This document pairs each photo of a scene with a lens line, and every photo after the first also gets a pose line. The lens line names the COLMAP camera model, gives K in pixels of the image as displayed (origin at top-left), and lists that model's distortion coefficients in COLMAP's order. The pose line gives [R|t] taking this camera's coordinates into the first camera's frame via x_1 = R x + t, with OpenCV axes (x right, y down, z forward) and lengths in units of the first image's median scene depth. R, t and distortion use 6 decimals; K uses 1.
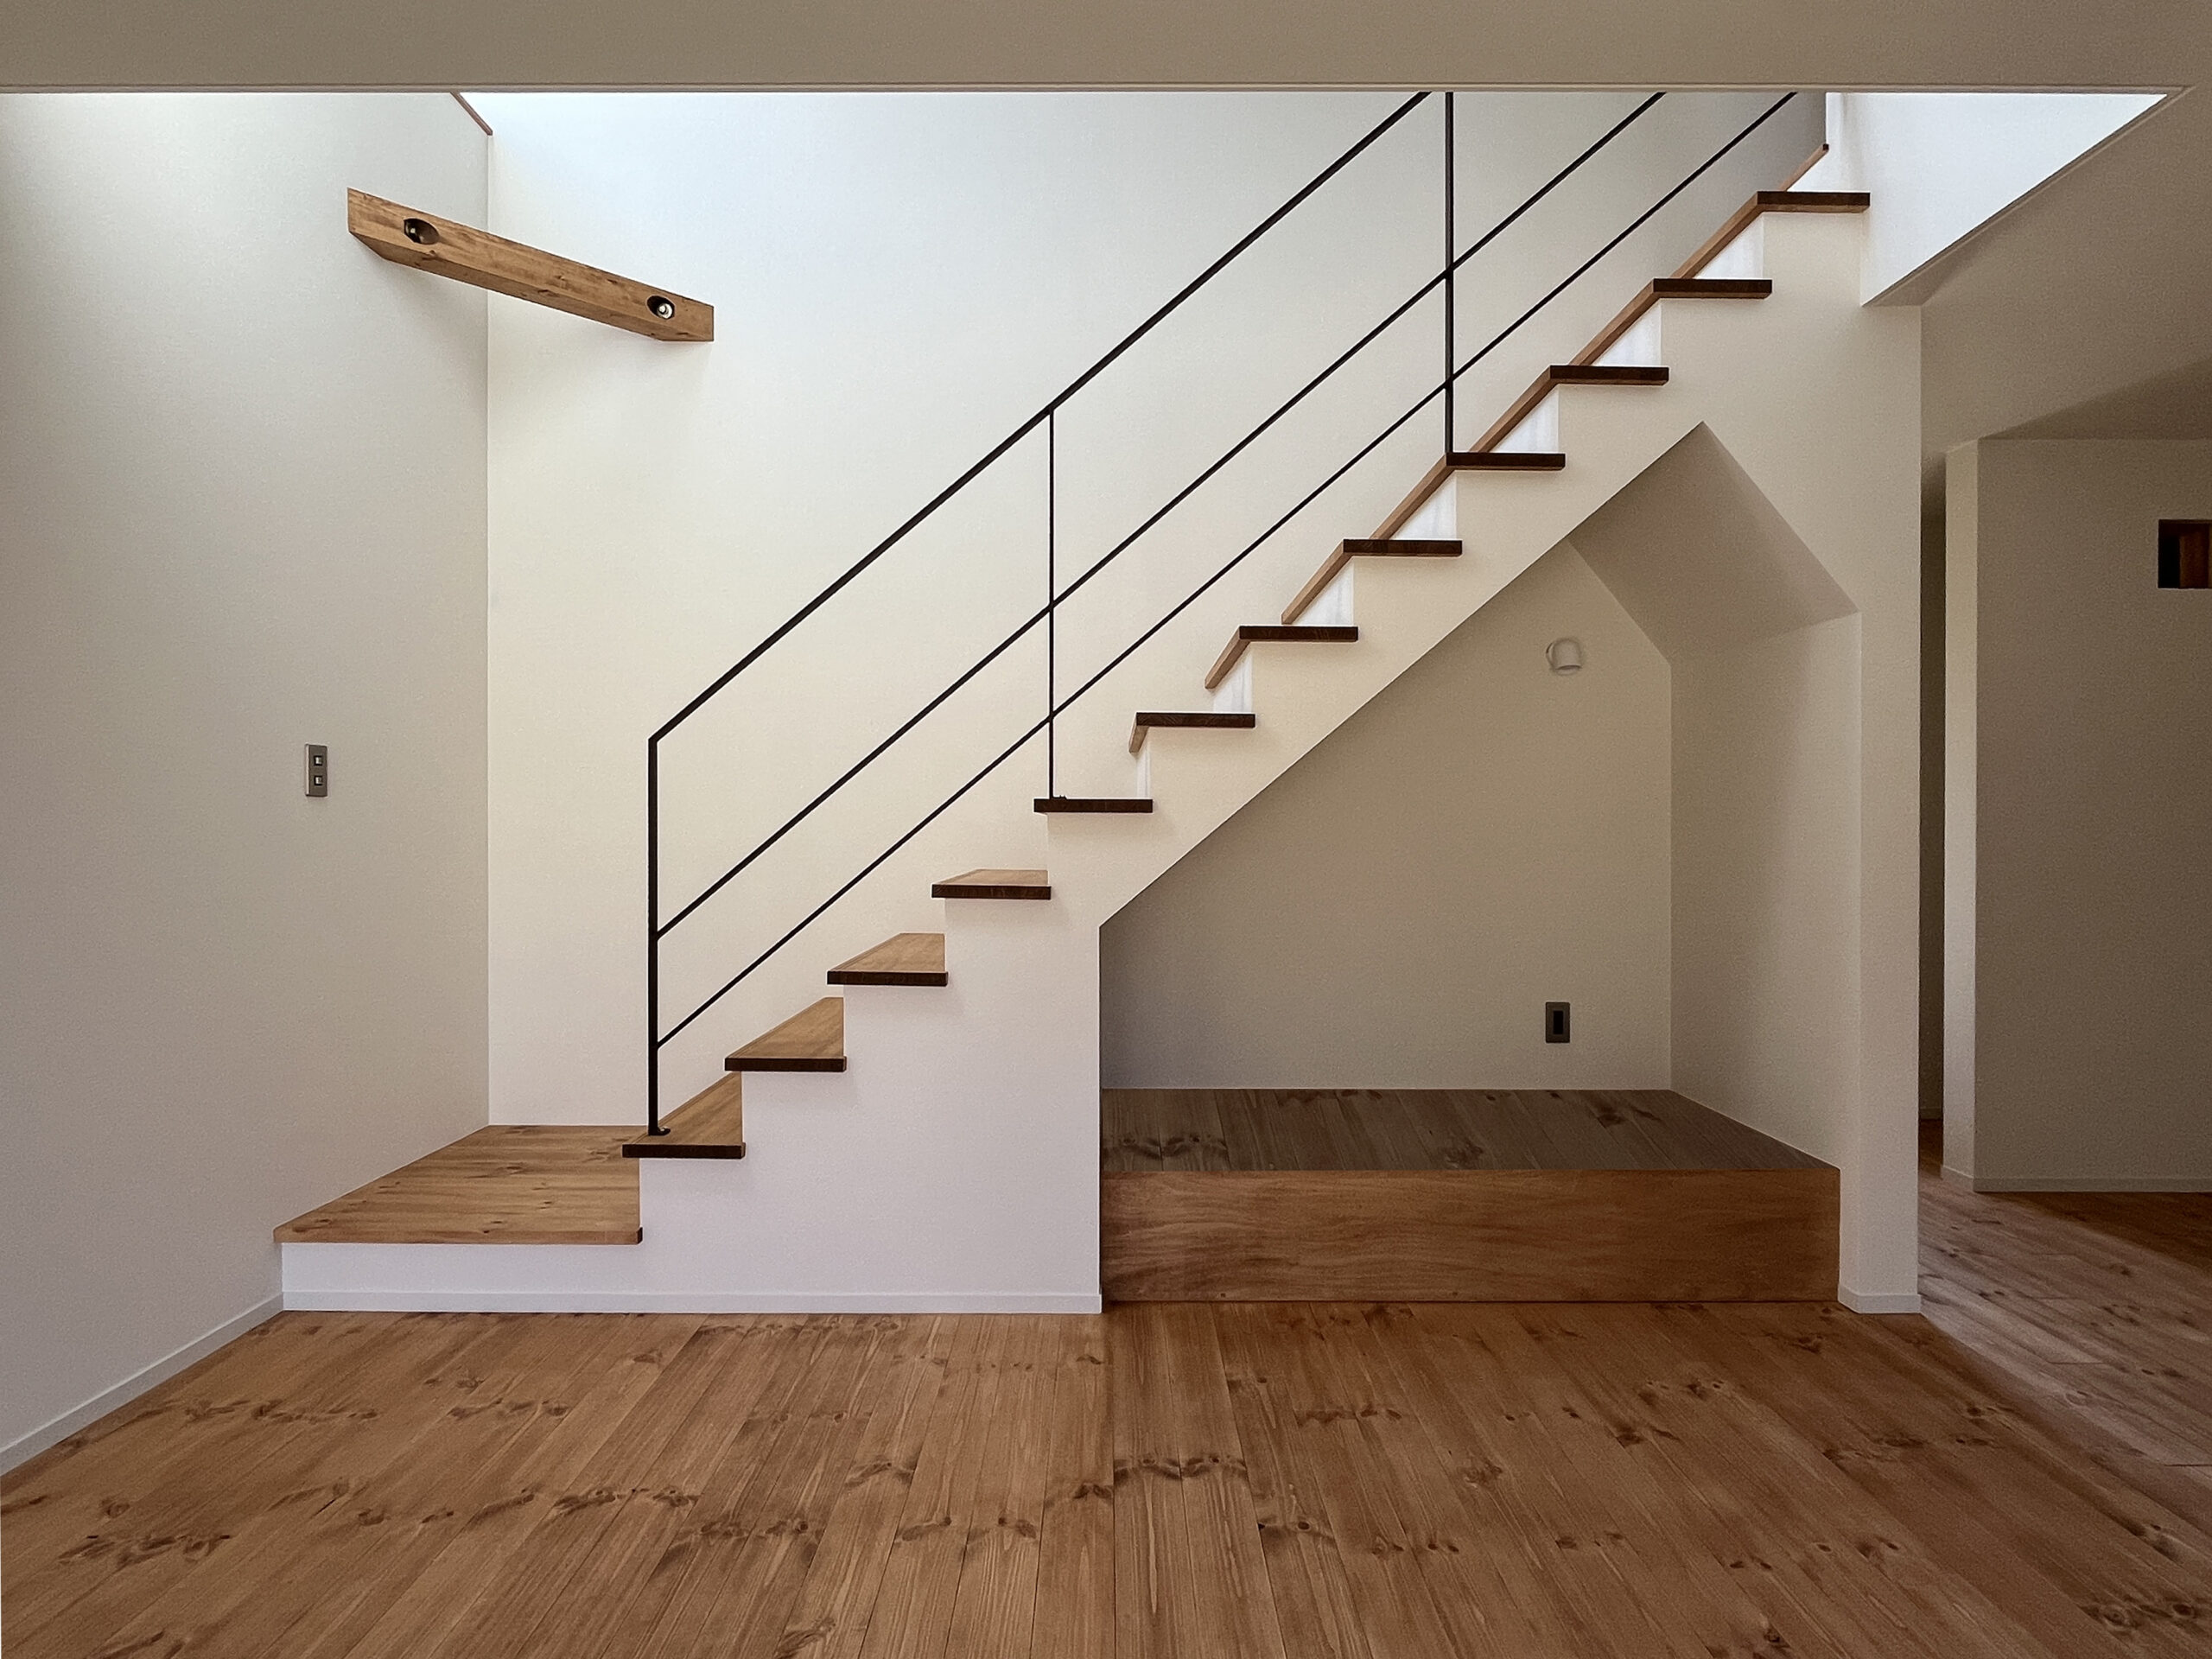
lens RADIAL K [[1270.5, 0, 1106.0], [0, 1270.5, 829.5], [0, 0, 1]] dist [-0.008143, -0.001196]
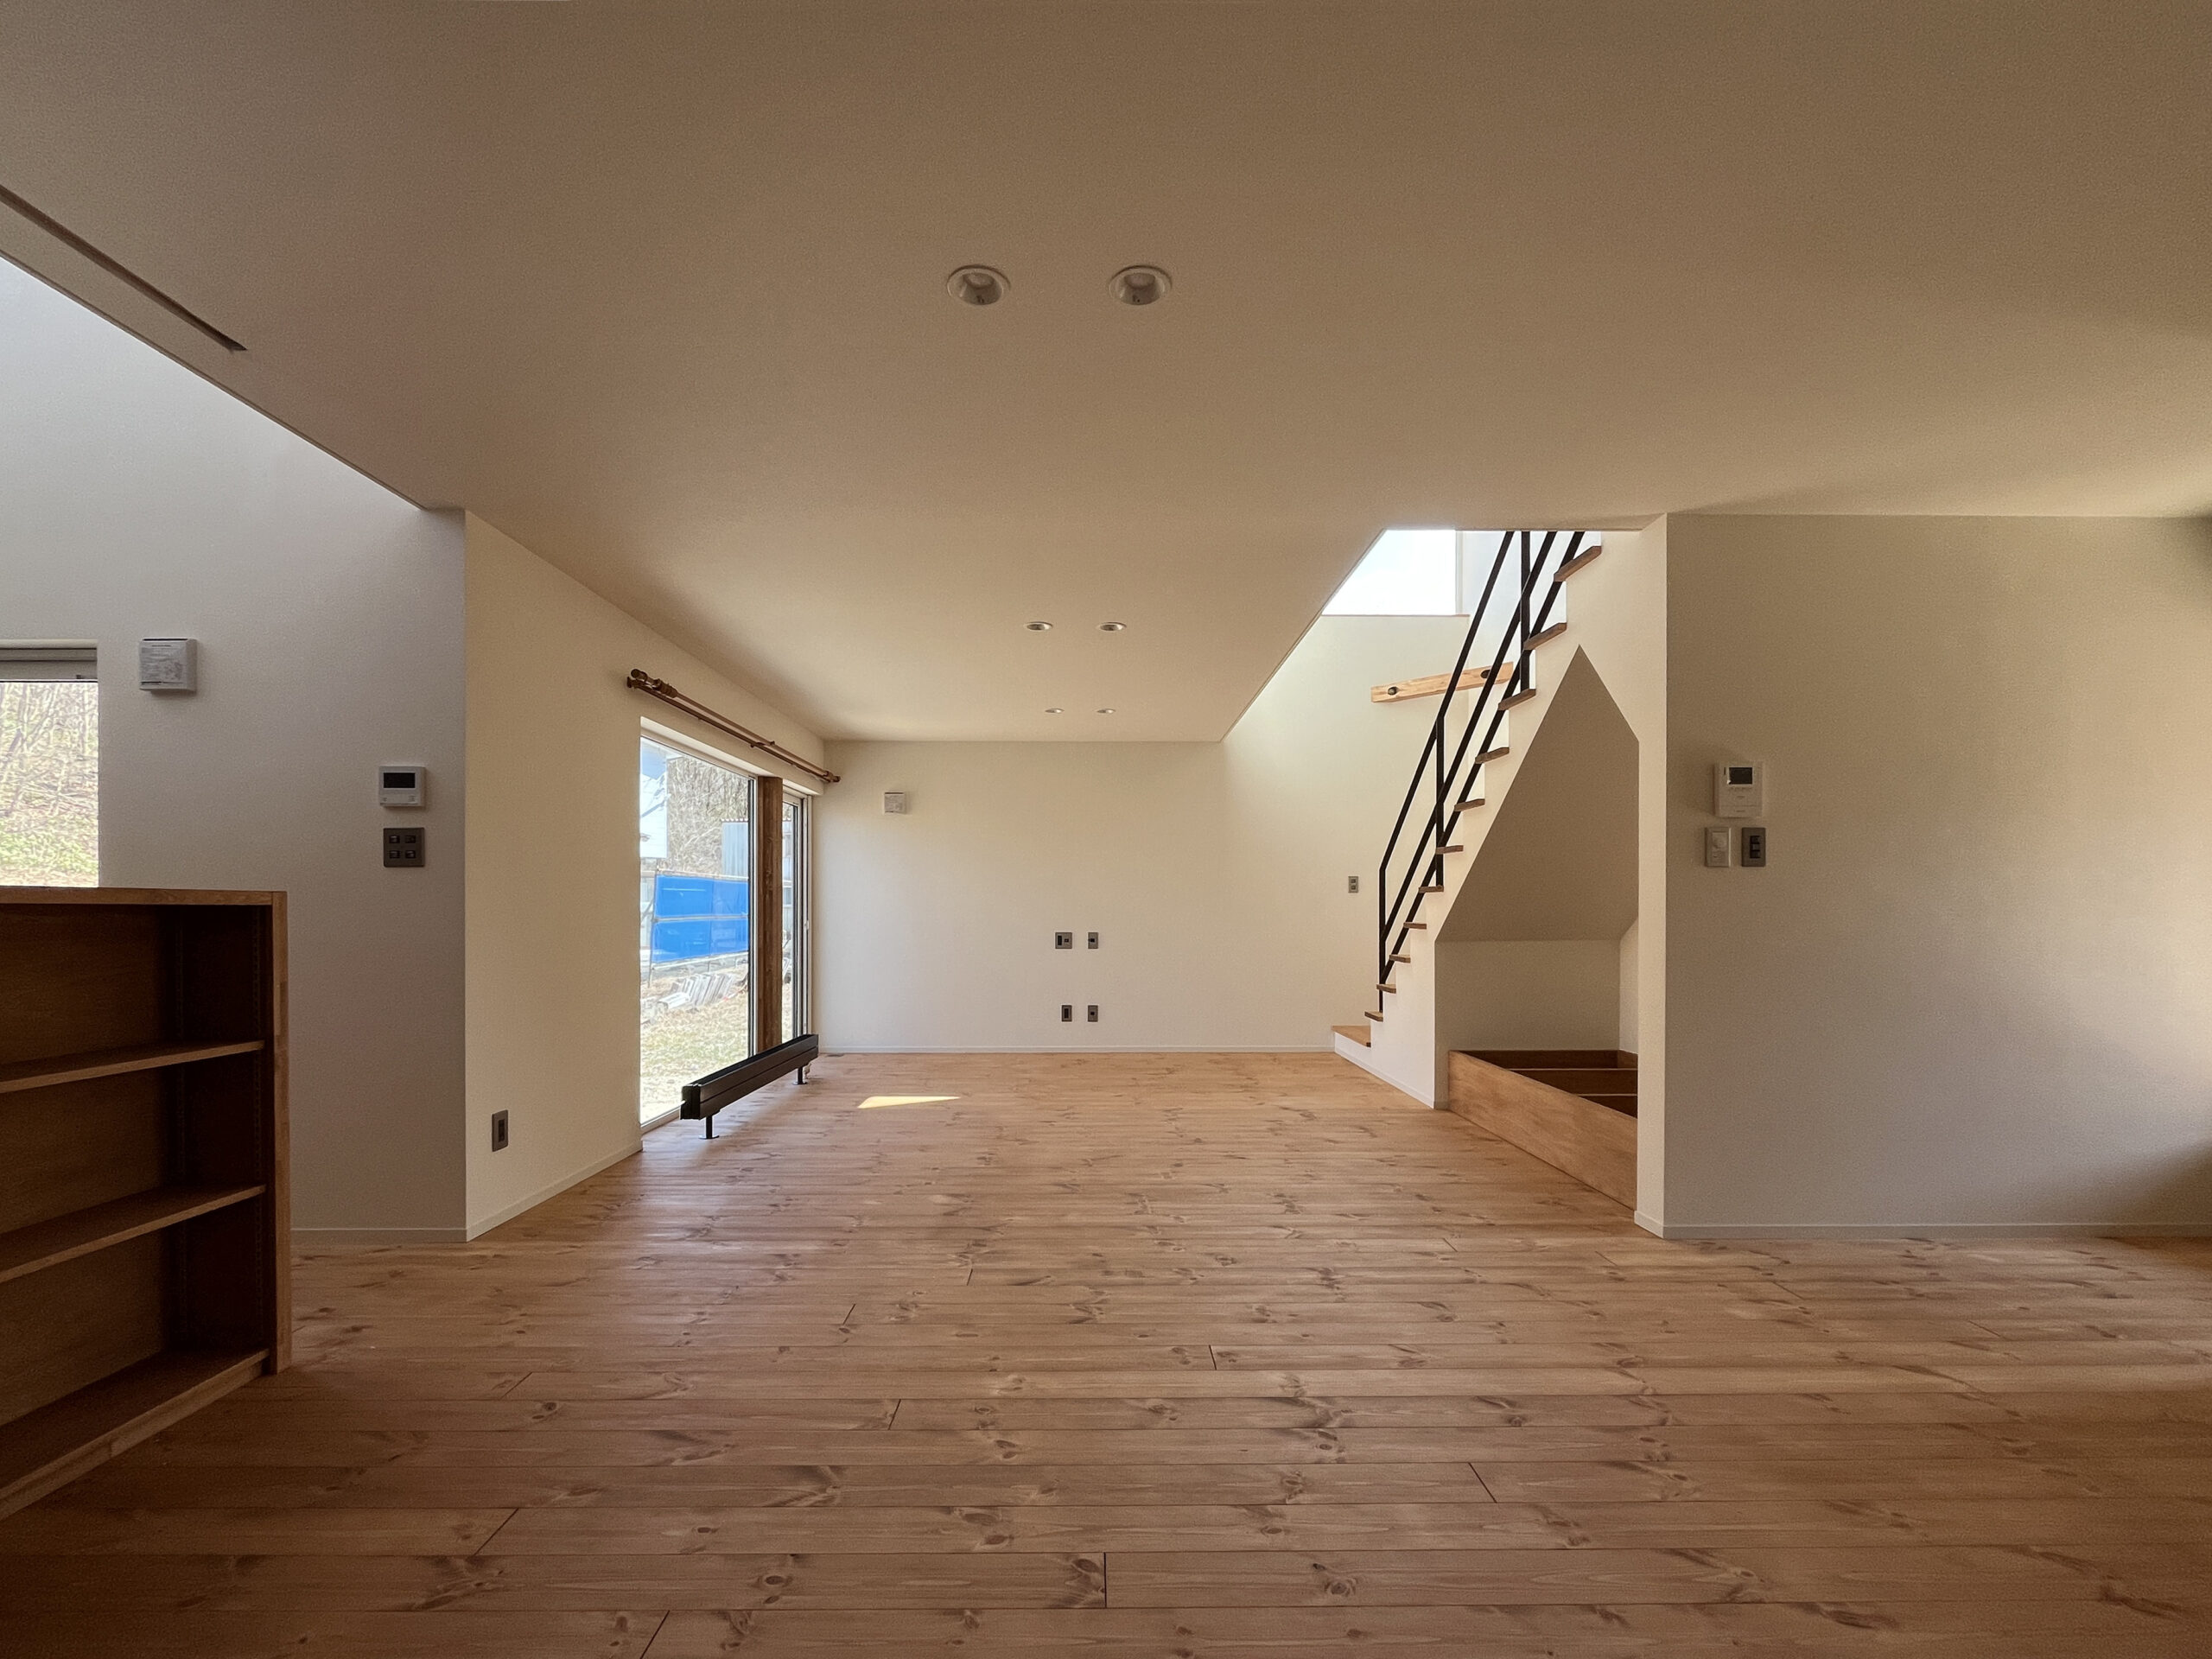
lens RADIAL K [[934.1, 0, 1108.0], [0, 934.1, 914.9], [0, 0, 1]] dist [-0.002832, -0.000409]
pose [[0.010793, 0.000155, -0.999942, 1.743812], [-0.000040, 1.000000, 0.000154, 0.027636], [0.999942, 0.000038, 0.010793, 0.396302]]
